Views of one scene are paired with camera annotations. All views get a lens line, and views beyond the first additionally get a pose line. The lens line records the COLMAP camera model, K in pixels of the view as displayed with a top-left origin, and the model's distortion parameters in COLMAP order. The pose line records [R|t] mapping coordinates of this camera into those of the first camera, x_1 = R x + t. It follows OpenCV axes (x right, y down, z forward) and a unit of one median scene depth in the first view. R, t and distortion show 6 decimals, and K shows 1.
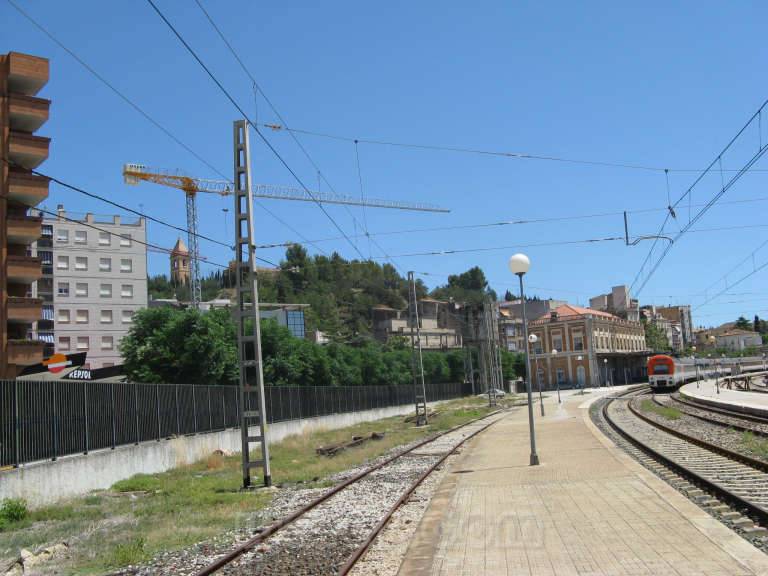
lens RADIAL K [[791.5, 0, 384.0], [0, 791.5, 288.0], [0, 0, 1]] dist [-0.189493, 0.193349]
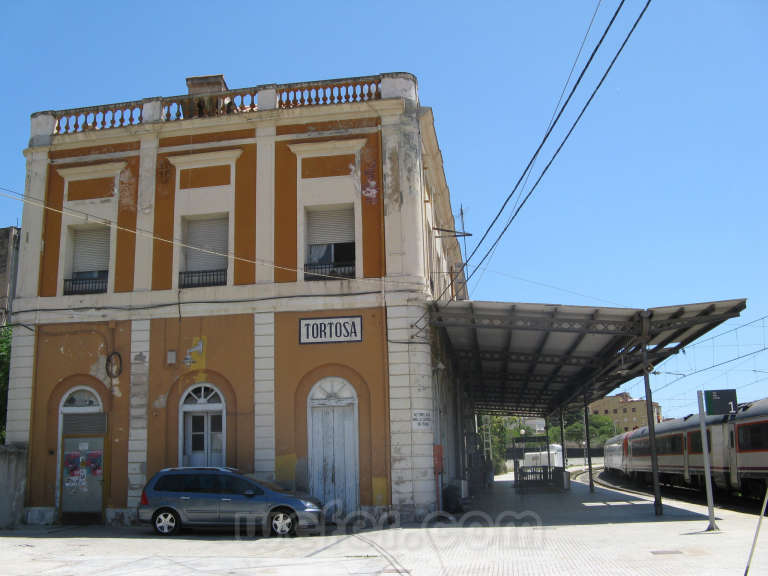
lens RADIAL K [[791.5, 0, 384.0], [0, 791.5, 288.0], [0, 0, 1]] dist [-0.189493, 0.193349]
pose [[0.925343, 0.123795, 0.358351, 0.190574], [-0.085353, 0.988947, -0.121239, 0.094248], [-0.369399, 0.081602, 0.925681, 0.800564]]
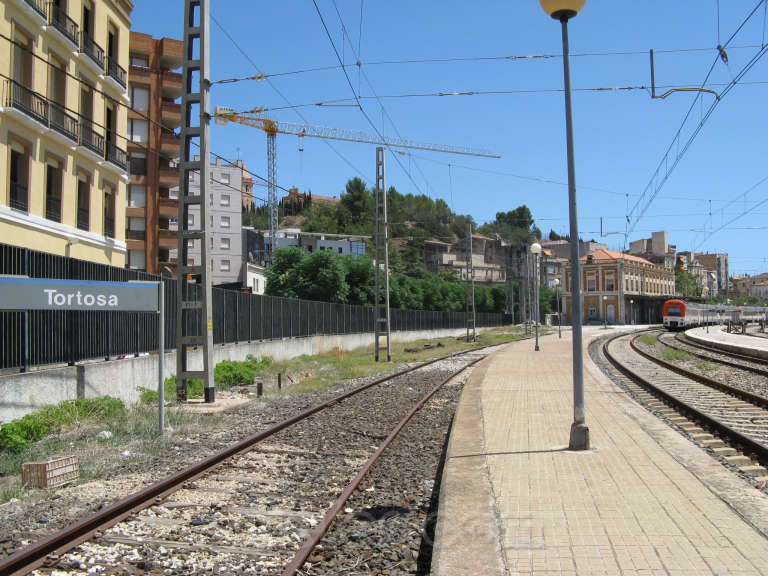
lens RADIAL K [[791.5, 0, 384.0], [0, 791.5, 288.0], [0, 0, 1]] dist [-0.189493, 0.193349]
pose [[0.997106, 0.053080, -0.054421, -0.011082], [-0.047874, 0.994527, 0.092867, -0.011577], [0.059052, -0.089993, 0.994190, -0.116538]]
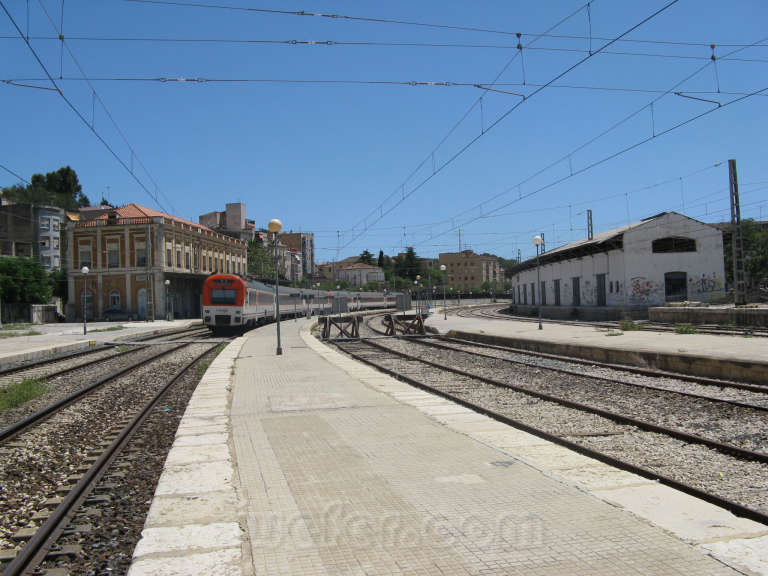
lens RADIAL K [[791.5, 0, 384.0], [0, 791.5, 288.0], [0, 0, 1]] dist [-0.189493, 0.193349]
pose [[0.895544, 0.046401, 0.442547, 0.126159], [-0.086233, 0.993791, 0.070303, 0.028137], [-0.436538, -0.101121, 0.893985, 0.252889]]
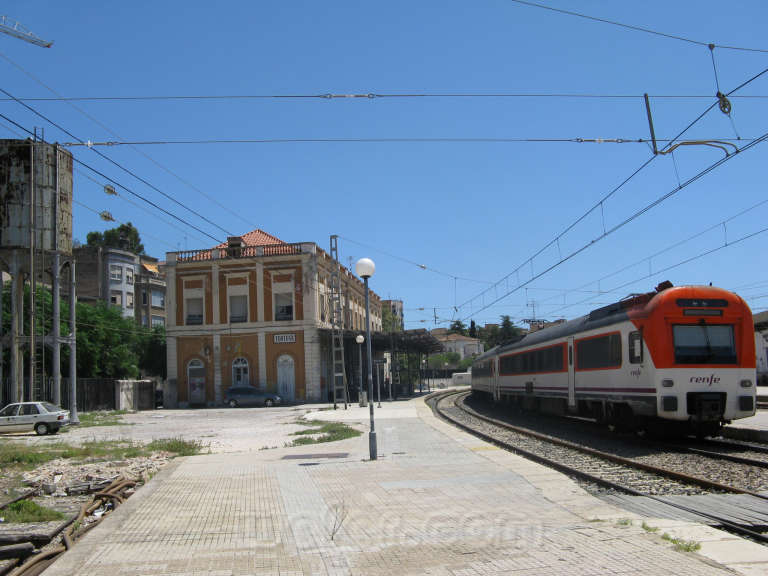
lens RADIAL K [[791.5, 0, 384.0], [0, 791.5, 288.0], [0, 0, 1]] dist [-0.189493, 0.193349]
pose [[0.916584, 0.075815, 0.392588, 0.113705], [-0.071868, 0.997107, -0.024764, 0.063899], [-0.393330, -0.005516, 0.919381, 0.523571]]
